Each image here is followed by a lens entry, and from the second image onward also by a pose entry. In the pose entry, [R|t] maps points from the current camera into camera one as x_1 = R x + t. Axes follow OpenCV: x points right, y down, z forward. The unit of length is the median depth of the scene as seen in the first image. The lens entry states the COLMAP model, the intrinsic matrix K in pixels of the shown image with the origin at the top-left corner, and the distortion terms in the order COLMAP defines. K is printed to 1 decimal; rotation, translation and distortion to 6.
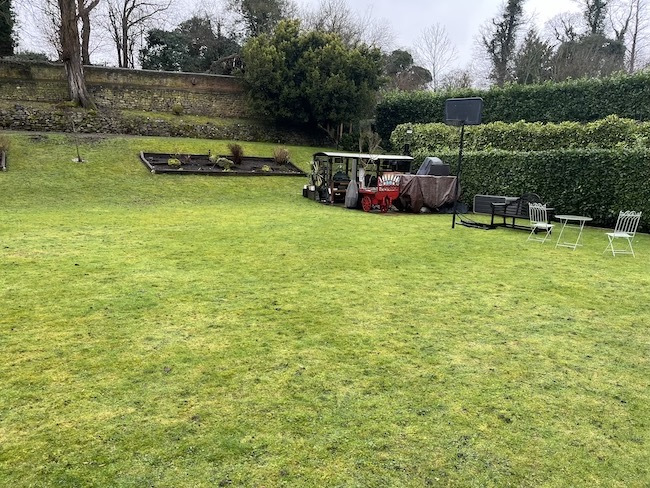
lens RADIAL K [[486.2, 0, 325.0], [0, 486.2, 244.0], [0, 0, 1]] dist [0.072015, -0.096575]
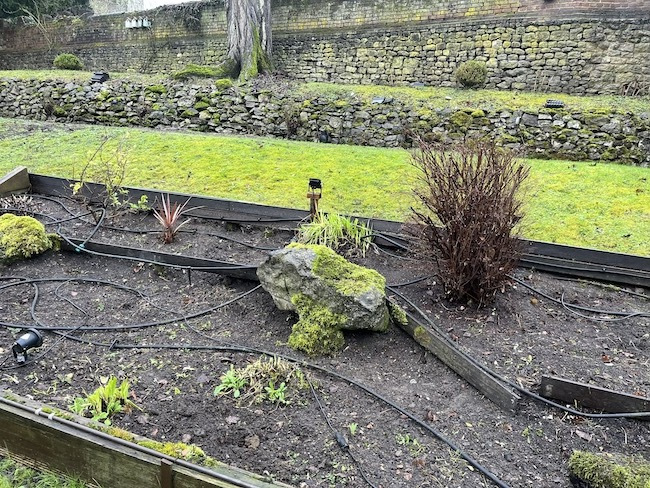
lens RADIAL K [[491.5, 0, 327.1], [0, 491.5, 242.3], [0, 0, 1]] dist [0.070175, -0.101884]
pose [[0.621658, 0.133110, -0.771896, -0.090926], [-0.216375, 0.976292, -0.005904, -0.146752], [0.752810, 0.170689, 0.635721, 0.768669]]
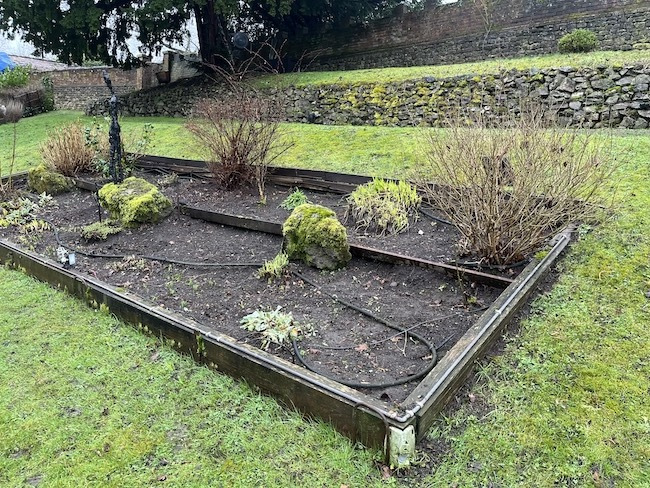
lens RADIAL K [[491.5, 0, 327.1], [0, 491.5, 242.3], [0, 0, 1]] dist [0.070175, -0.101884]
pose [[0.326929, 0.158824, -0.931608, -0.359255], [-0.211145, 0.973134, 0.091807, -0.125666], [0.921160, 0.166690, 0.351680, 0.598377]]
